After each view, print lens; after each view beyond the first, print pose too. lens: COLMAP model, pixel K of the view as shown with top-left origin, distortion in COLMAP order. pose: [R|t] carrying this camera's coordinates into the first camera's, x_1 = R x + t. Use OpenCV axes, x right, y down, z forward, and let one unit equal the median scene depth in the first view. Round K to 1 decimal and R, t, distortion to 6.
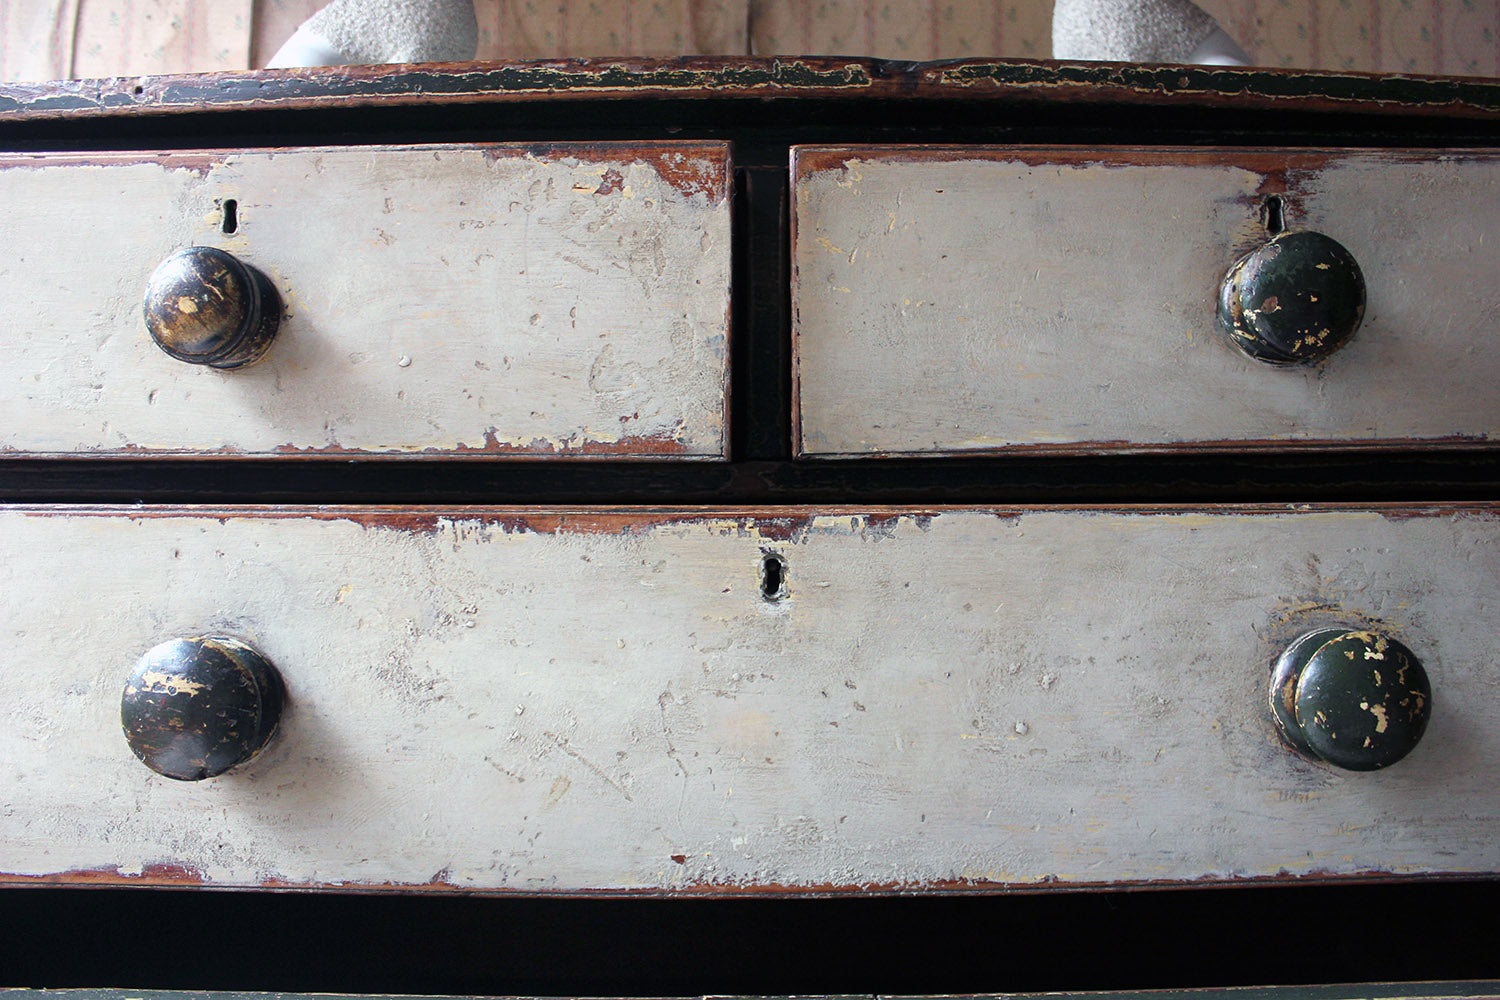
lens RADIAL K [[1275.1, 0, 758.2], [0, 1275.1, 491.4], [0, 0, 1]] dist [-0.176601, 0.160064]
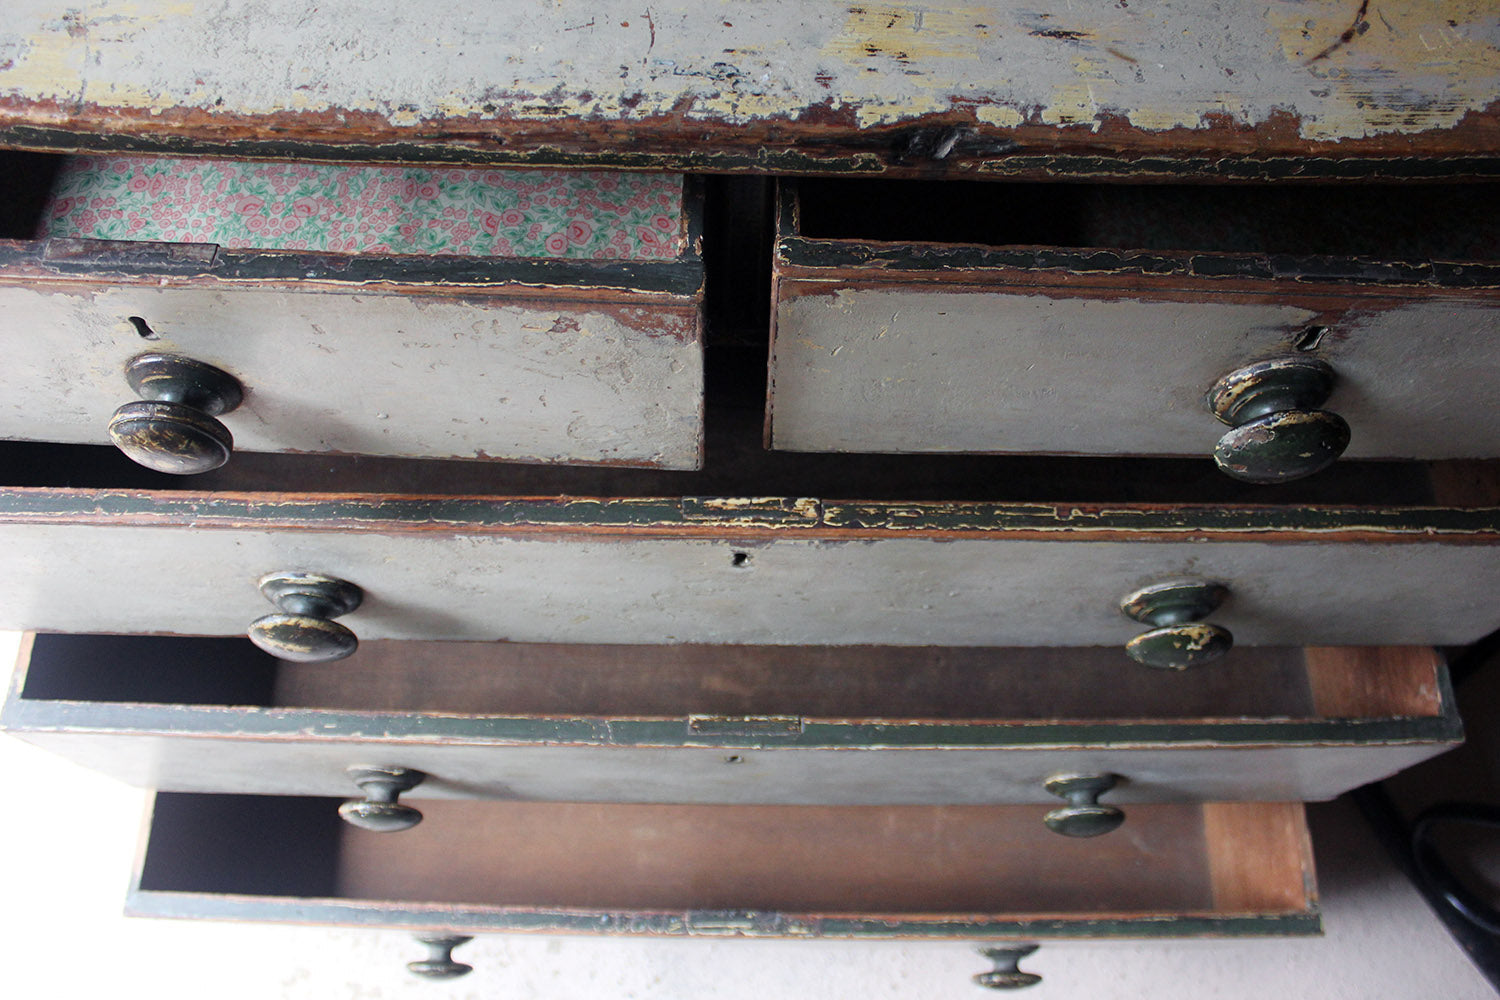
lens RADIAL K [[1275.1, 0, 758.2], [0, 1275.1, 491.4], [0, 0, 1]] dist [-0.176601, 0.160064]
pose [[0.999526, 0.023292, 0.020149, 0.002178], [-0.027559, 0.384413, 0.922750, -1.043540], [0.013747, -0.922867, 0.384873, 0.573177]]
